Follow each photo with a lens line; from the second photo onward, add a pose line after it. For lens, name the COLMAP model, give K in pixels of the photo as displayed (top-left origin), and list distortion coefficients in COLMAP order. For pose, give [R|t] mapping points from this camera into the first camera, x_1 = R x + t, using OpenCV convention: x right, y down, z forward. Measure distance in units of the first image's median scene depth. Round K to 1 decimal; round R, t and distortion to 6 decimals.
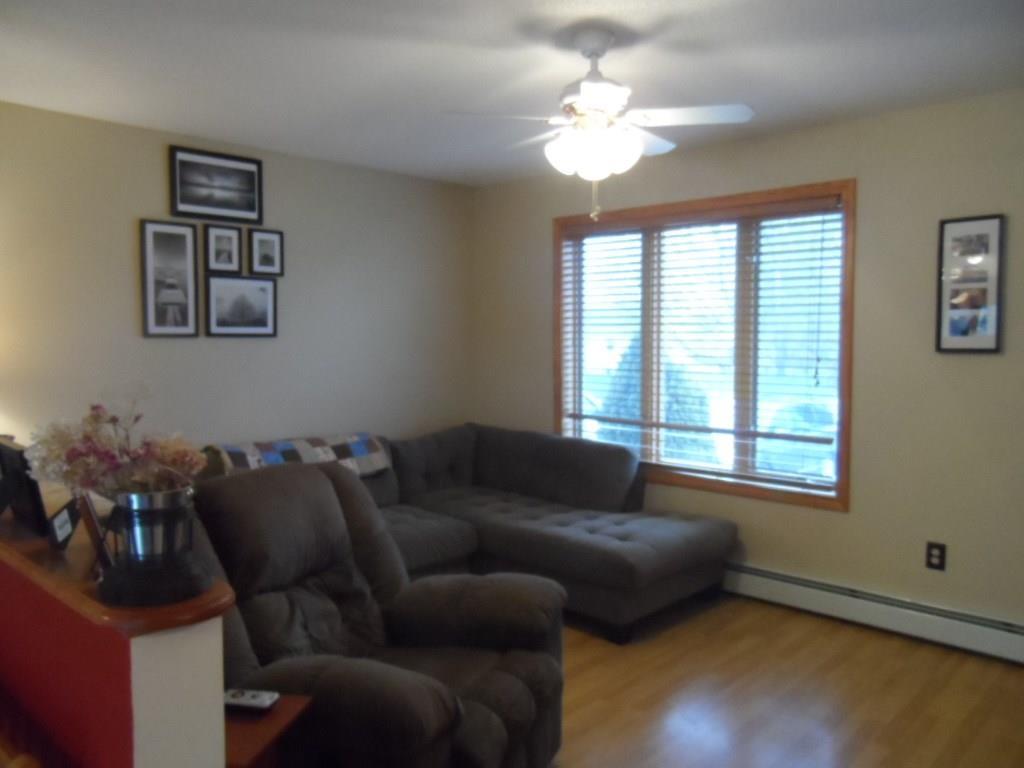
lens RADIAL K [[767.1, 0, 512.0], [0, 767.1, 384.0], [0, 0, 1]] dist [-0.043029, 0.005632]
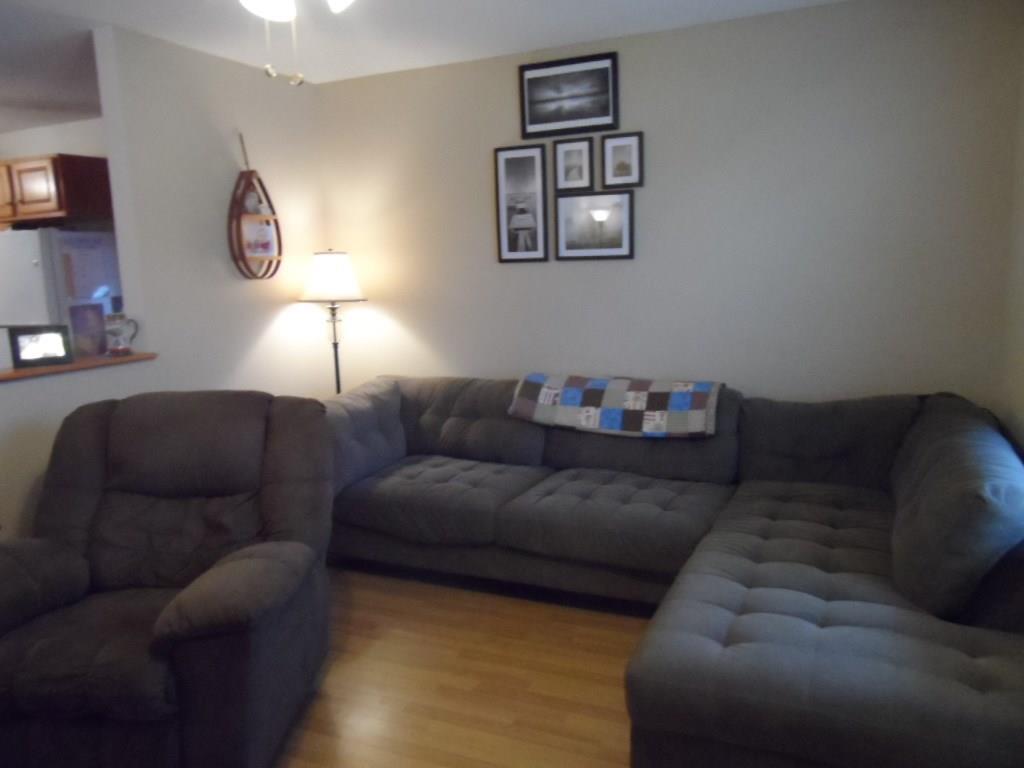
lens RADIAL K [[785.0, 0, 506.3], [0, 785.0, 385.5], [0, 0, 1]] dist [-0.006961, 0.004667]
pose [[0.324967, 0.139723, -0.935347, 0.535342], [-0.026046, 0.989973, 0.138834, -0.042013], [0.945367, -0.020755, 0.325348, 0.613816]]
